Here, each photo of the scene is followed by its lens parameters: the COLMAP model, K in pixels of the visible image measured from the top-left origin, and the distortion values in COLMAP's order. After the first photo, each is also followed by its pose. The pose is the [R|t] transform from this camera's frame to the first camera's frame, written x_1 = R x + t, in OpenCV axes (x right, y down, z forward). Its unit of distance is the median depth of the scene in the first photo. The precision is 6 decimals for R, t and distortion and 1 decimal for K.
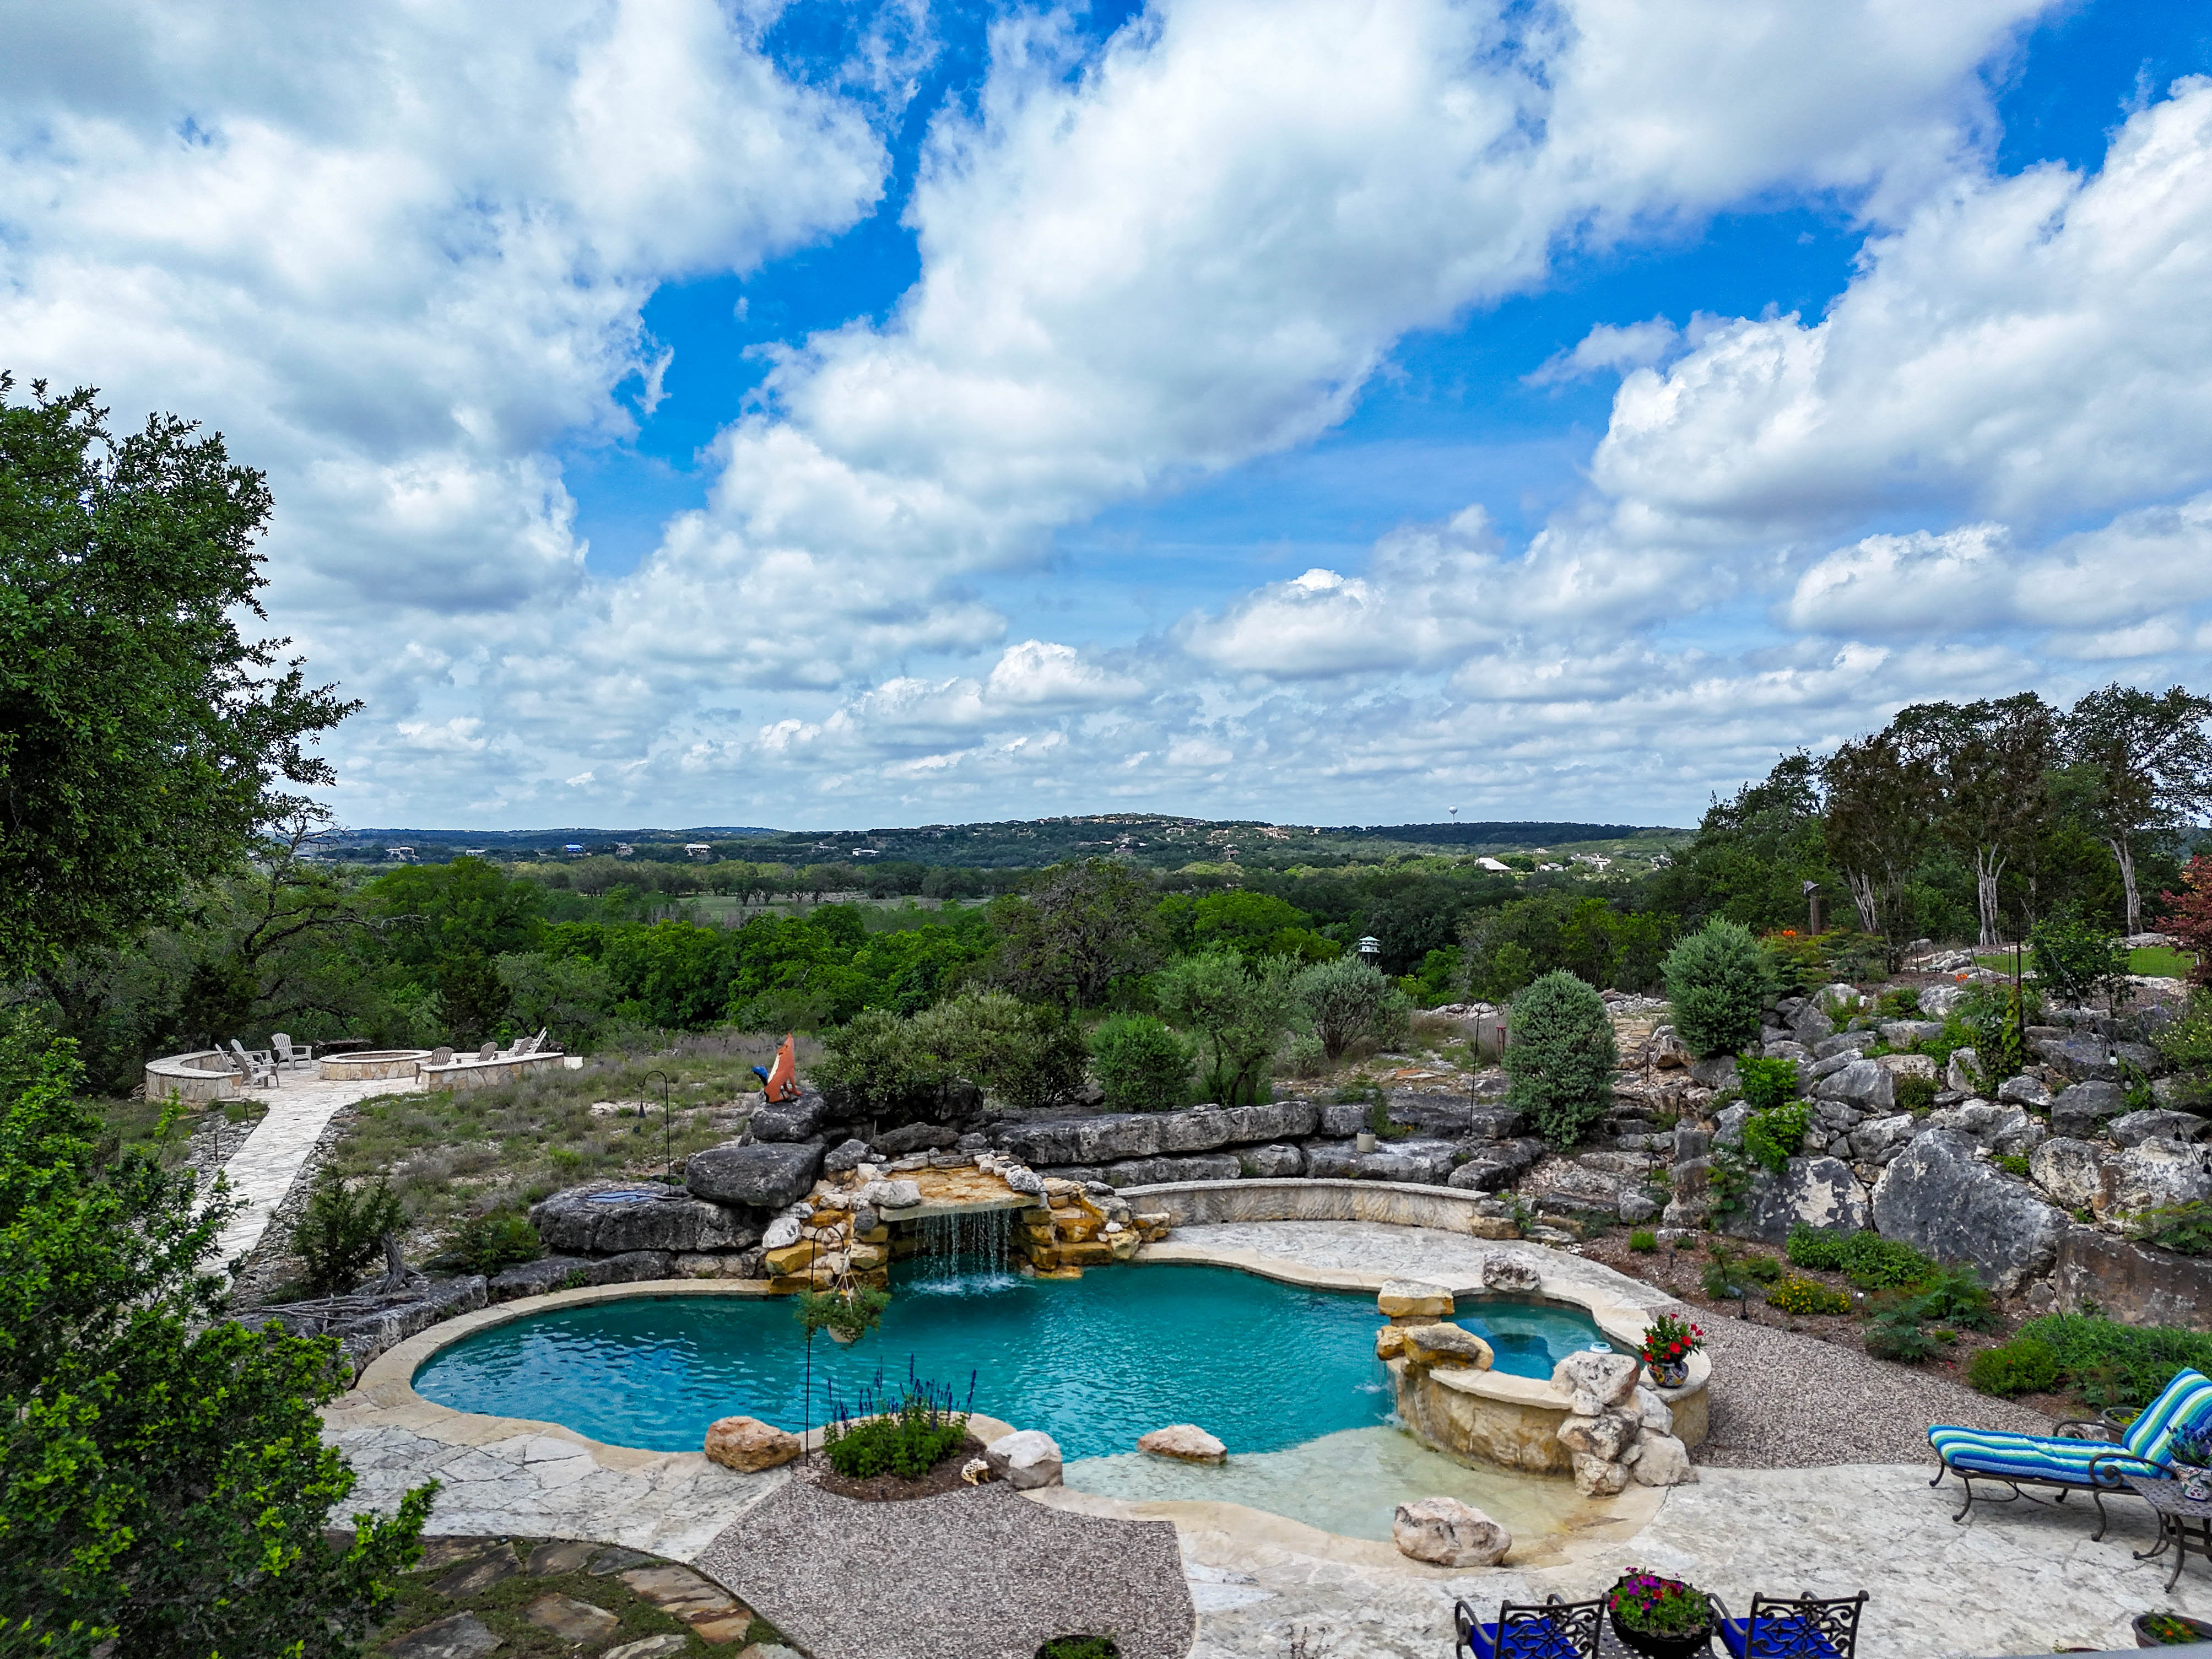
lens RADIAL K [[1540.5, 0, 1116.2], [0, 1540.5, 811.9], [0, 0, 1]] dist [0.072226, -0.055121]
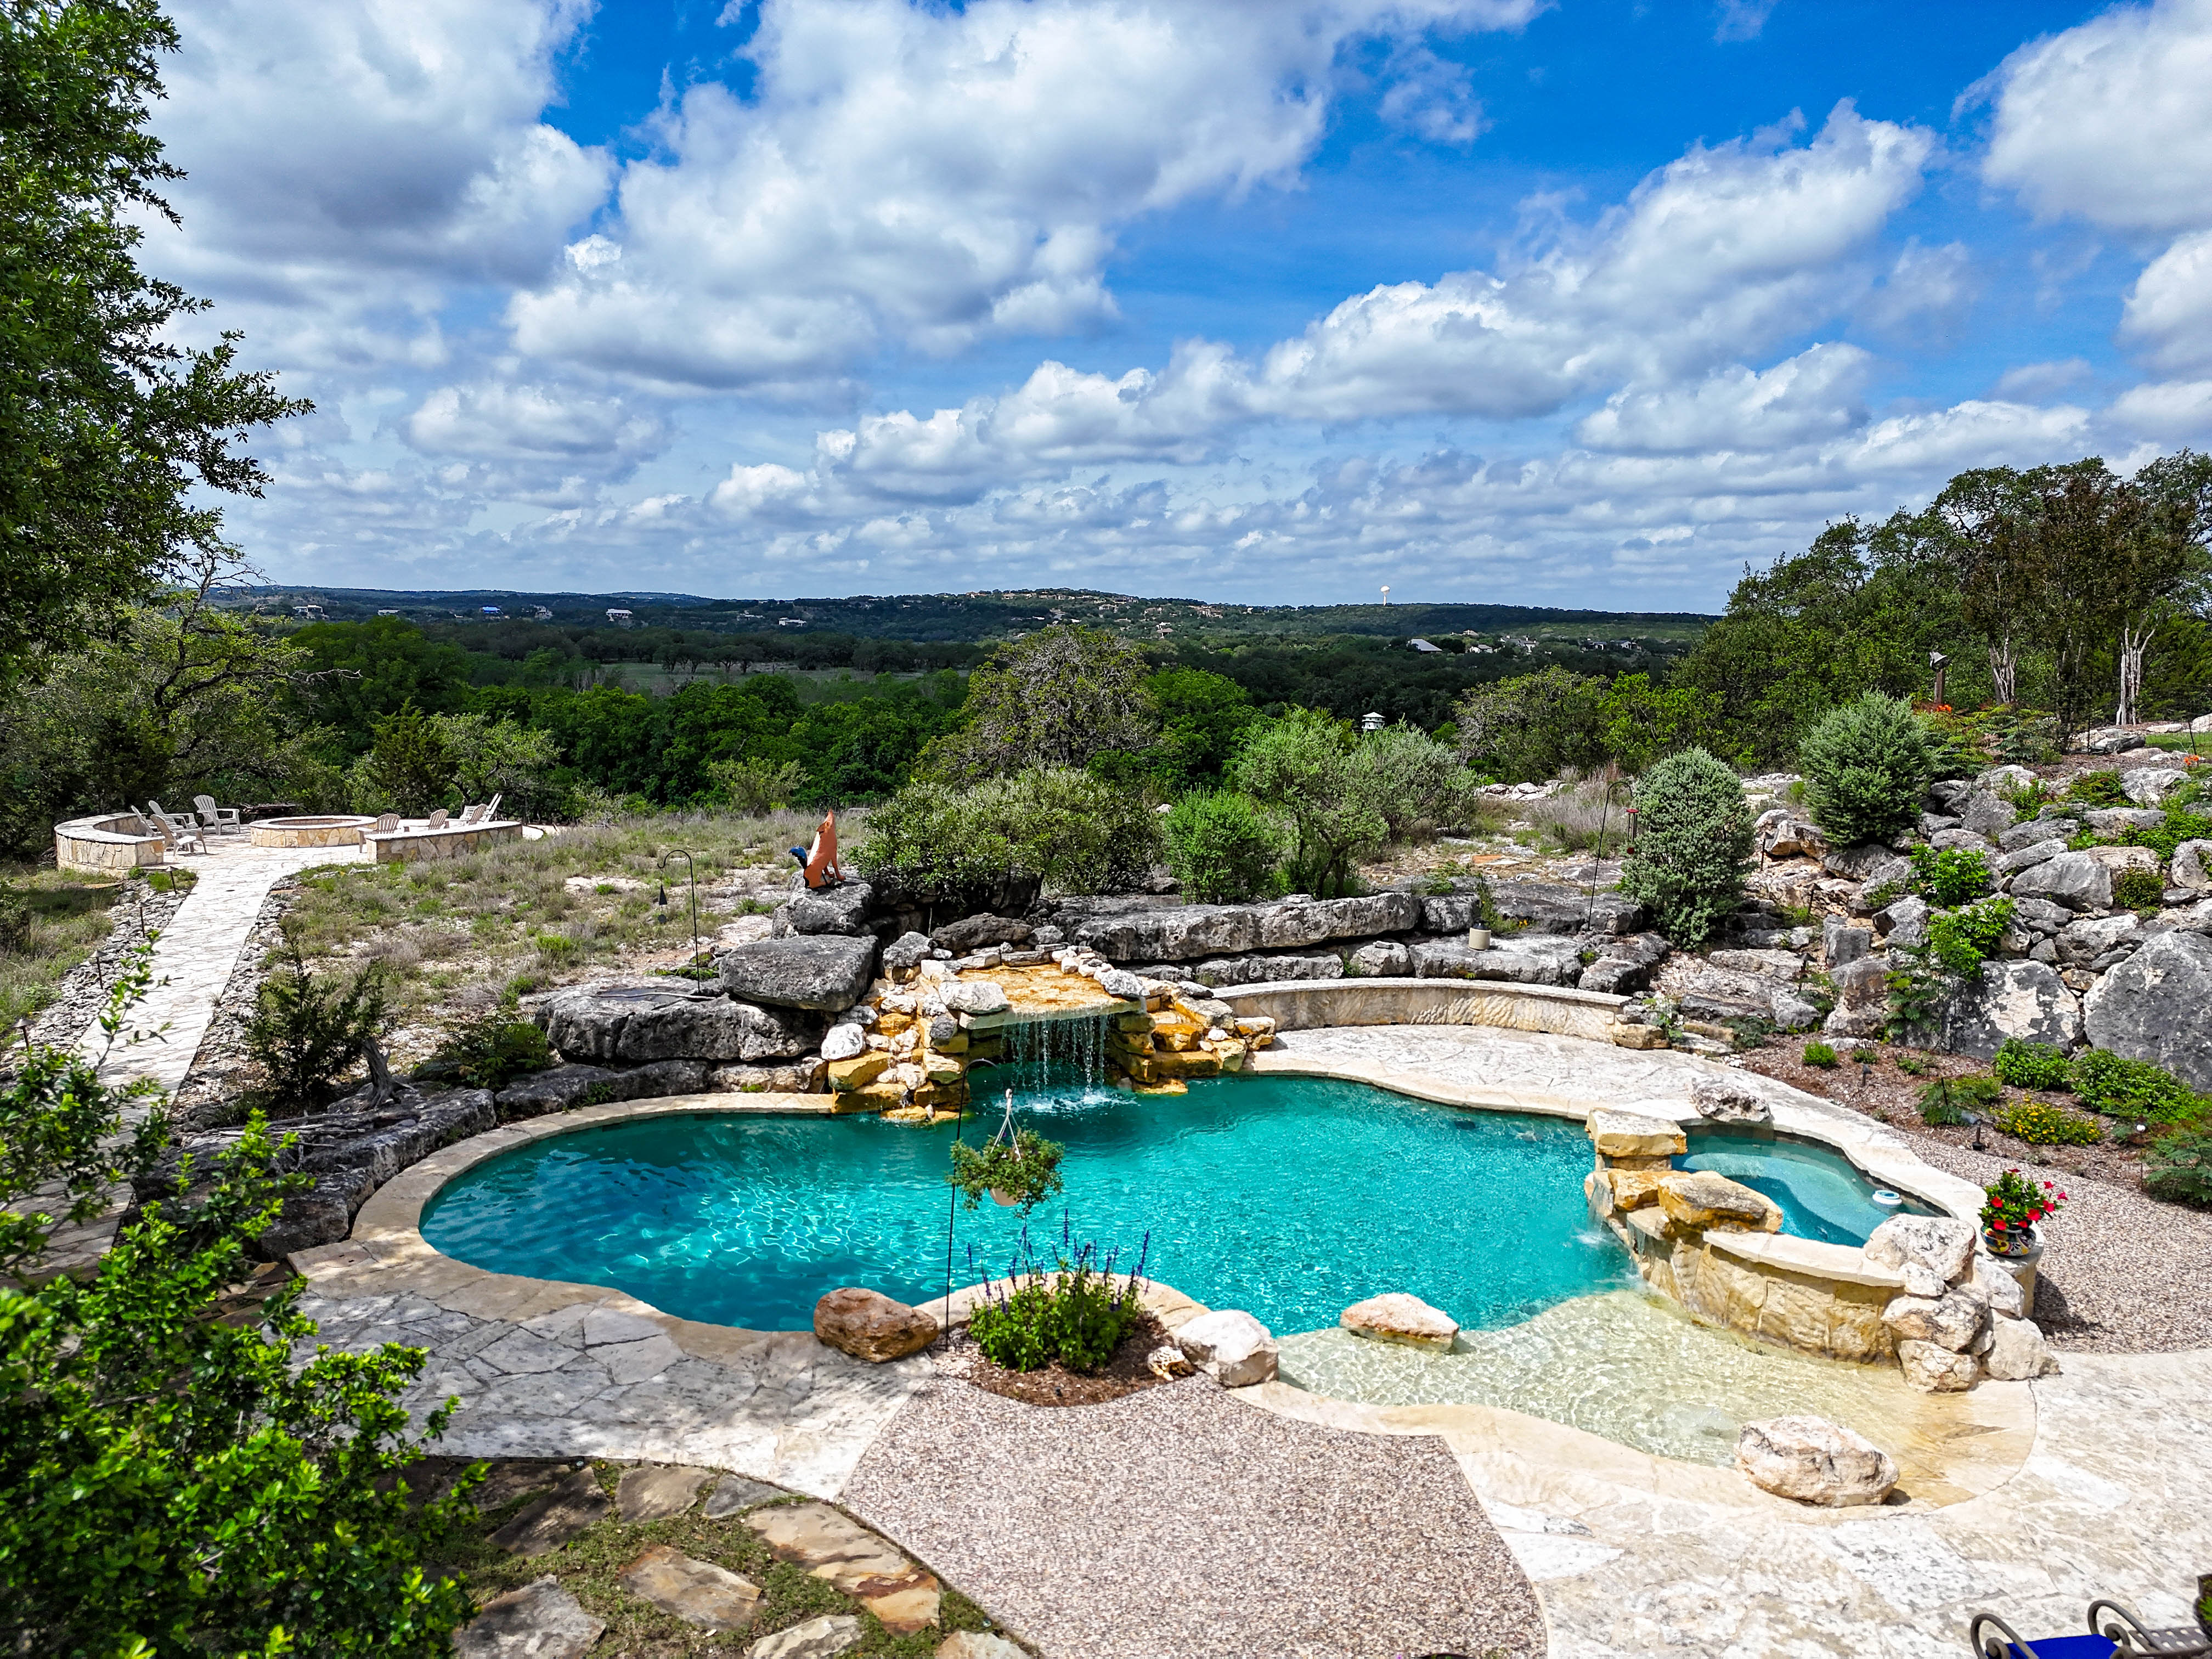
lens RADIAL K [[1540.4, 0, 1114.2], [0, 1540.4, 798.3], [0, 0, 1]] dist [0.072226, -0.055121]
pose [[0.998937, 0.012994, 0.044222, -0.101999], [-0.018872, 0.990637, 0.135208, 0.021738], [-0.042051, -0.135899, 0.989830, 0.169566]]
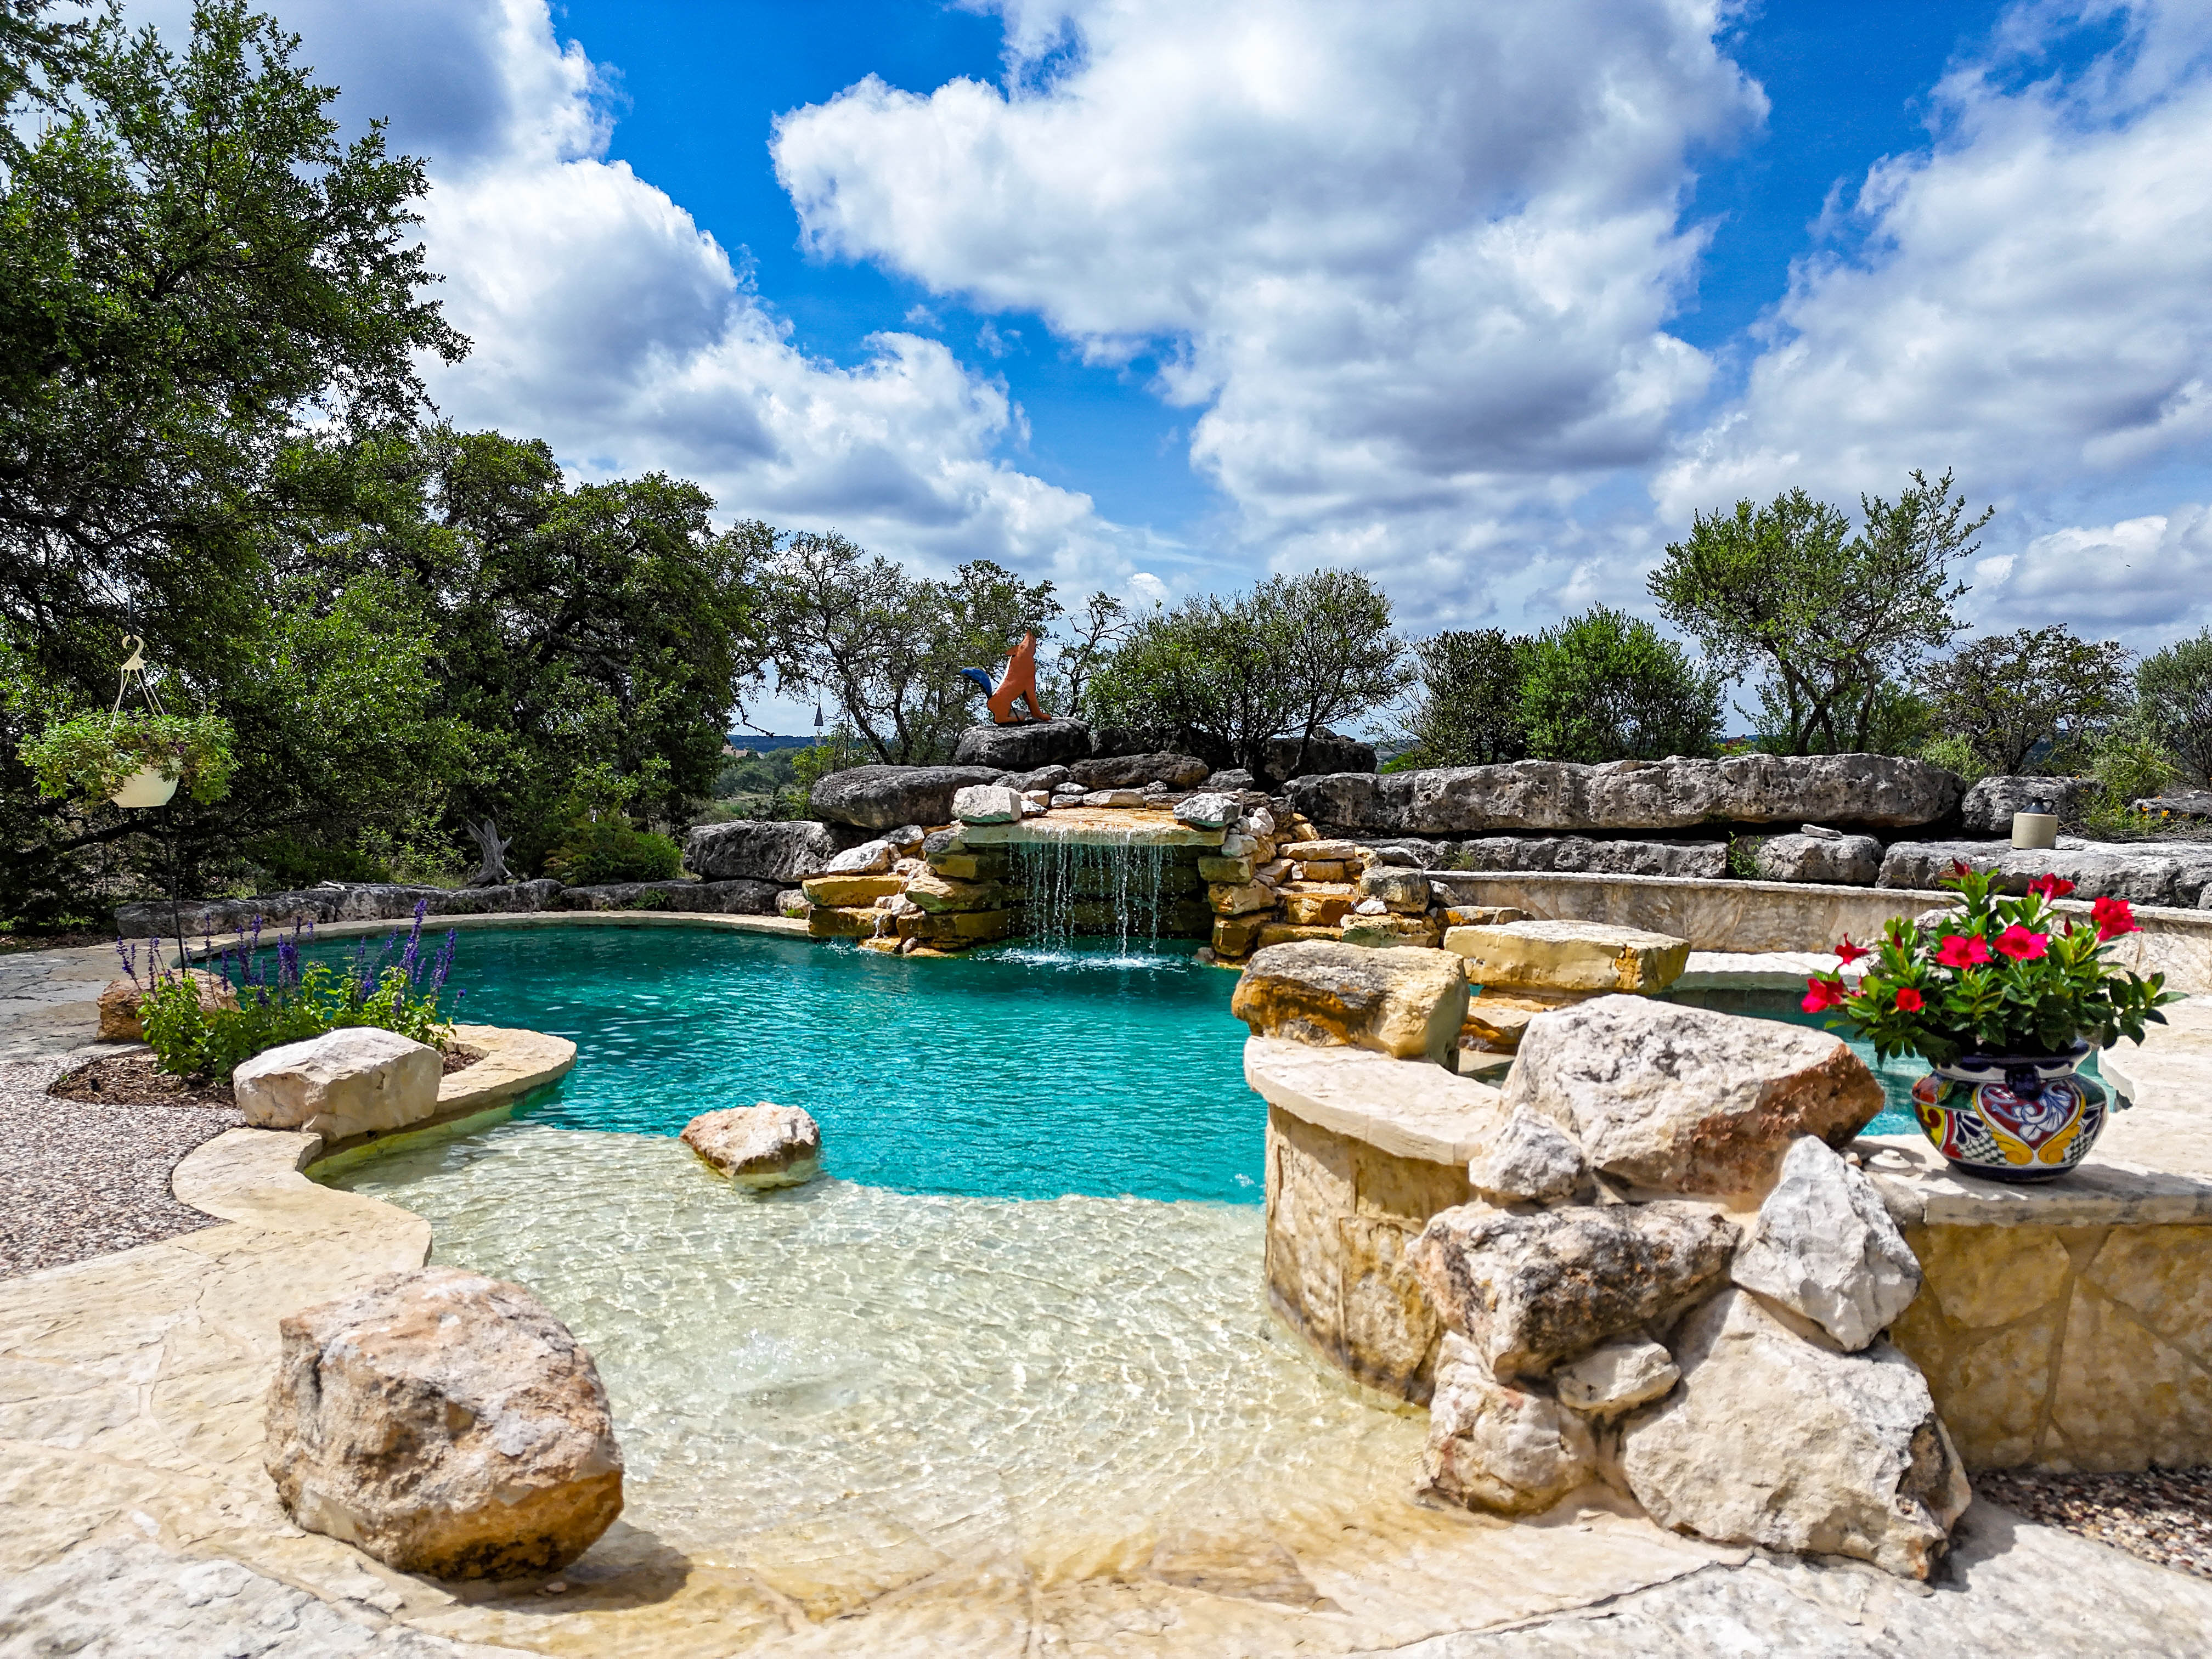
lens RADIAL K [[1540.4, 0, 1107.9], [0, 1540.4, 836.4], [0, 0, 1]] dist [0.072226, -0.055121]
pose [[0.795216, 0.033069, -0.605423, 0.266685], [0.012356, 0.997420, 0.070710, 0.206498], [0.606200, -0.063710, 0.792756, 0.511016]]
